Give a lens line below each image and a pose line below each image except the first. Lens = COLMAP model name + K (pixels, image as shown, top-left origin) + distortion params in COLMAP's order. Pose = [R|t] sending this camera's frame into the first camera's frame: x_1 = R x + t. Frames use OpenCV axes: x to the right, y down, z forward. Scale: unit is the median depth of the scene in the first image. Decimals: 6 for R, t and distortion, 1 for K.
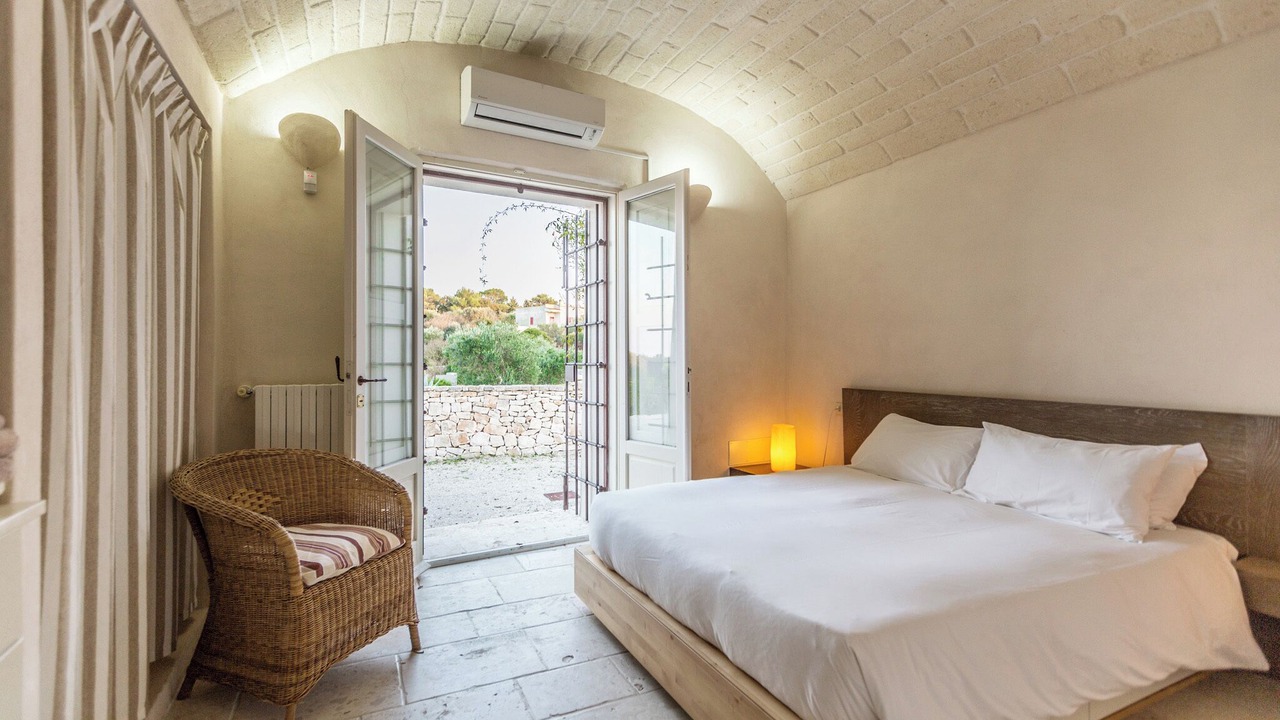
lens RADIAL K [[587.0, 0, 646.7], [0, 587.0, 361.2], [0, 0, 1]] dist [-0.004072, -0.000173]
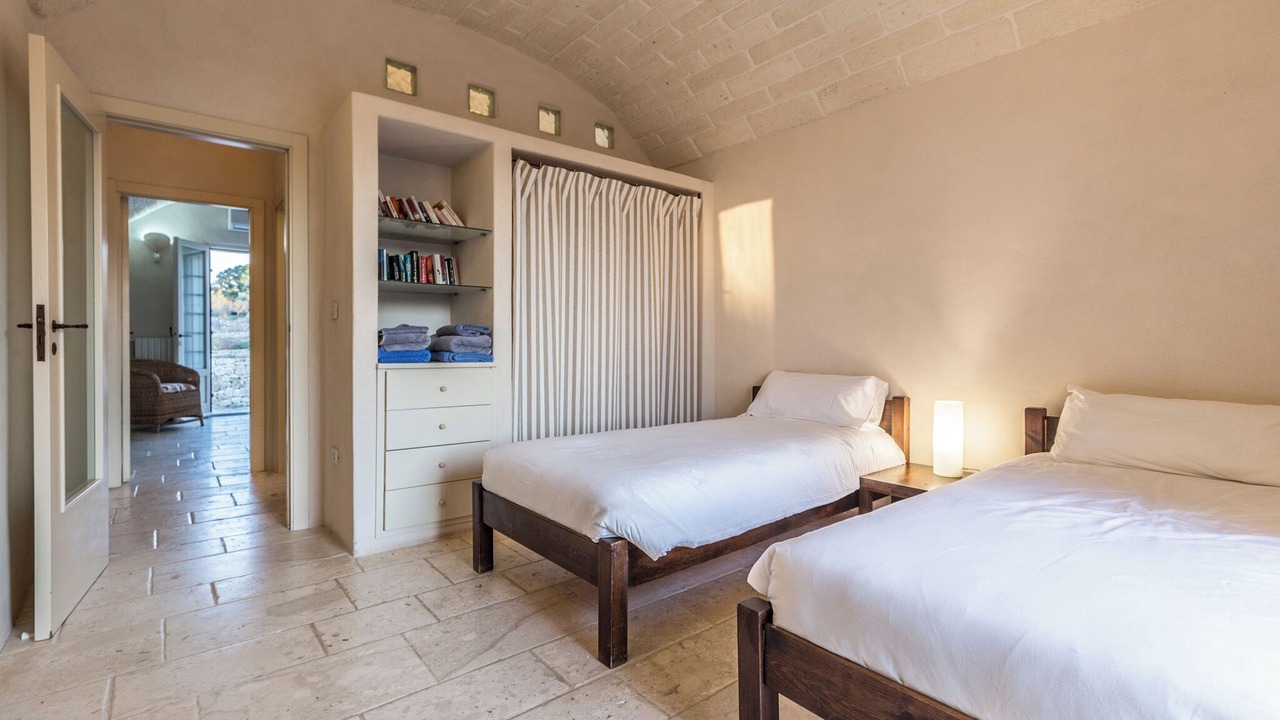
lens RADIAL K [[587.0, 0, 633.7], [0, 587.0, 352.2], [0, 0, 1]] dist [-0.004072, -0.000173]
pose [[0.979245, -0.001604, 0.202675, 0.930409], [-0.000884, 0.999925, 0.012187, 0.068235], [-0.202679, -0.012113, 0.979170, -1.902860]]
